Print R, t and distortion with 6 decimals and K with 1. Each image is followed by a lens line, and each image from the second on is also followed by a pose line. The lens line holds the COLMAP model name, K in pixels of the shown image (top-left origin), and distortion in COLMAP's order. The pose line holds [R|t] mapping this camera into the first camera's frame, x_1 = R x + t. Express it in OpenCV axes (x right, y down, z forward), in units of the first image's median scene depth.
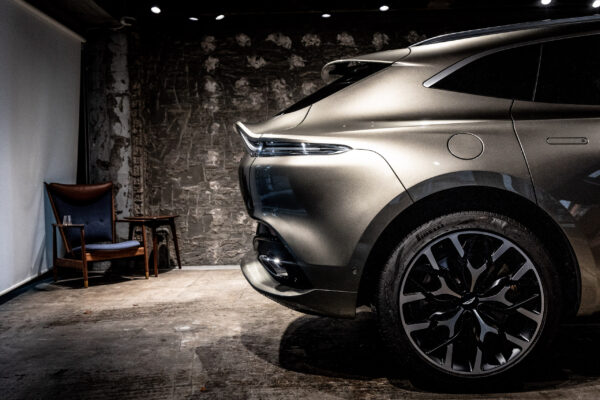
lens RADIAL K [[605.8, 0, 300.0], [0, 605.8, 200.0], [0, 0, 1]] dist [0.014284, 0.013662]
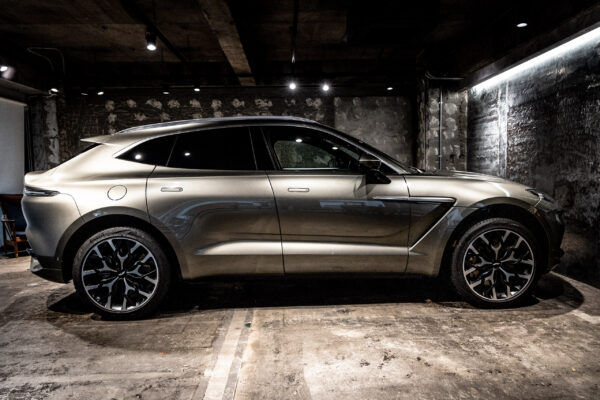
lens RADIAL K [[399.0, 0, 302.6], [0, 399.0, 201.2], [0, 0, 1]] dist [-0.008137, -0.002498]
pose [[0.998034, -0.005313, 0.062448, 0.761697], [0.002879, 0.999235, 0.039011, -0.107009], [-0.062608, -0.038755, 0.997285, -0.273667]]
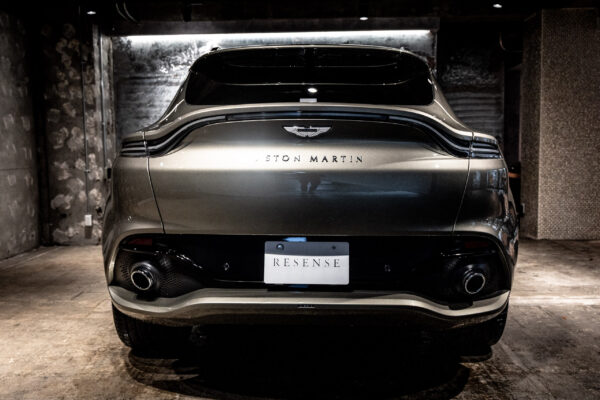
lens RADIAL K [[631.0, 0, 297.9], [0, 631.0, 199.7], [0, 0, 1]] dist [-0.008001, 0.016480]
pose [[0.016688, -0.060275, 0.998042, -1.042469], [0.041597, 0.997359, 0.059539, -0.085459], [-0.998995, 0.040522, 0.019151, 1.347036]]
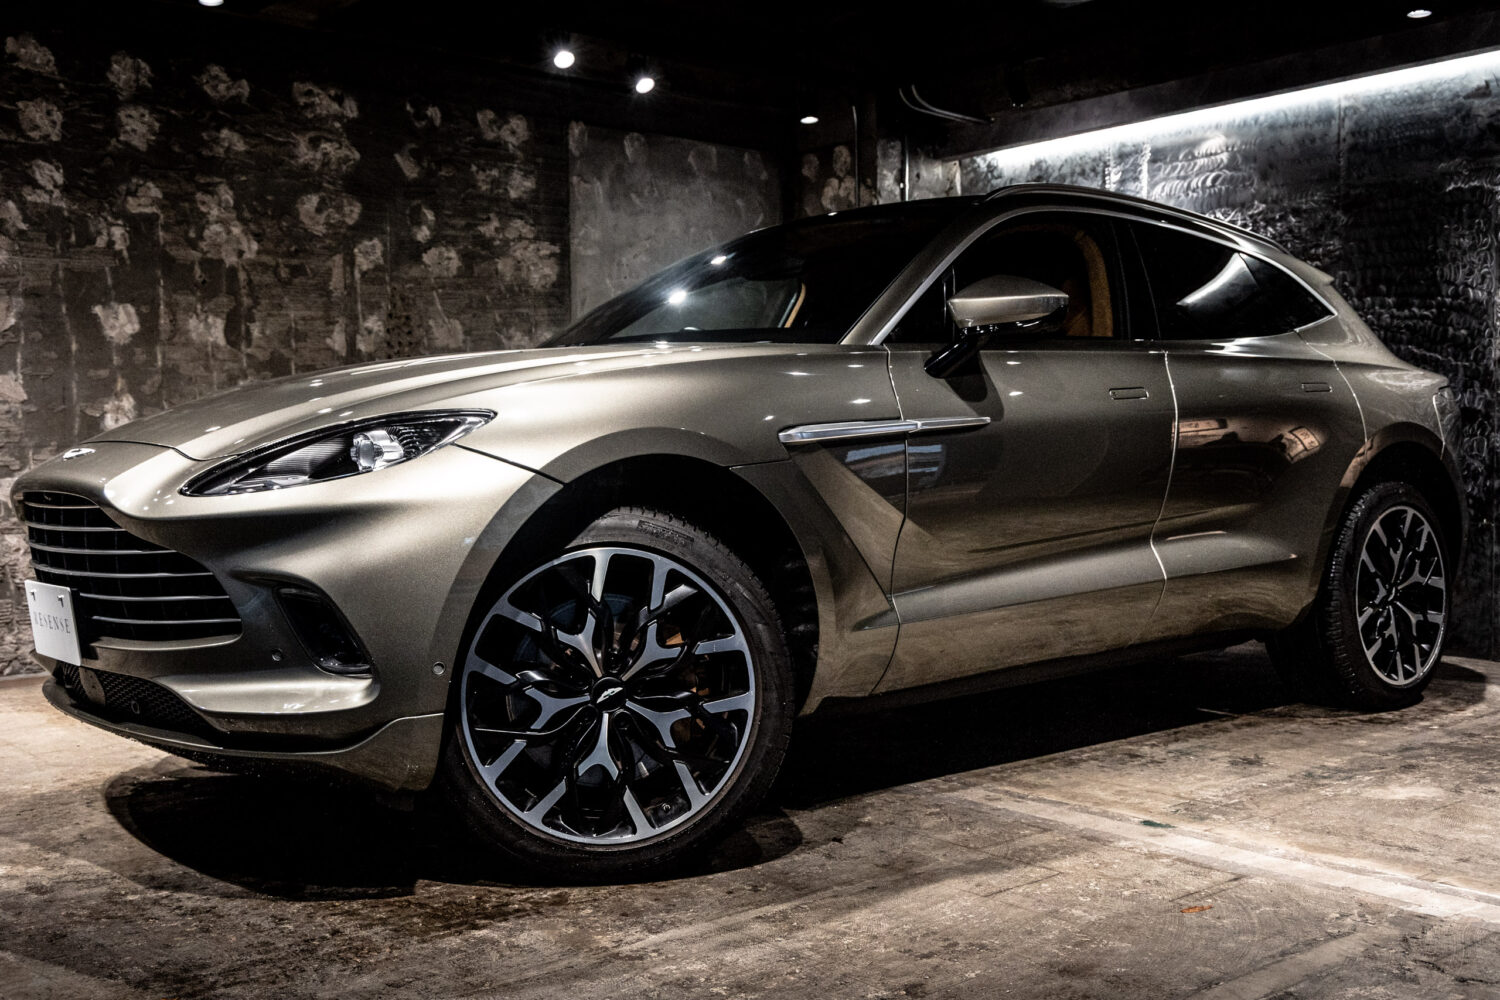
lens RADIAL K [[1498.3, 0, 752.1], [0, 1498.3, 498.5], [0, 0, 1]] dist [0.014686, -0.016081]
pose [[0.752571, -0.007750, 0.658466, -0.493582], [0.009481, 0.999955, 0.000933, 0.007131], [-0.658443, 0.005541, 0.752610, 0.116632]]
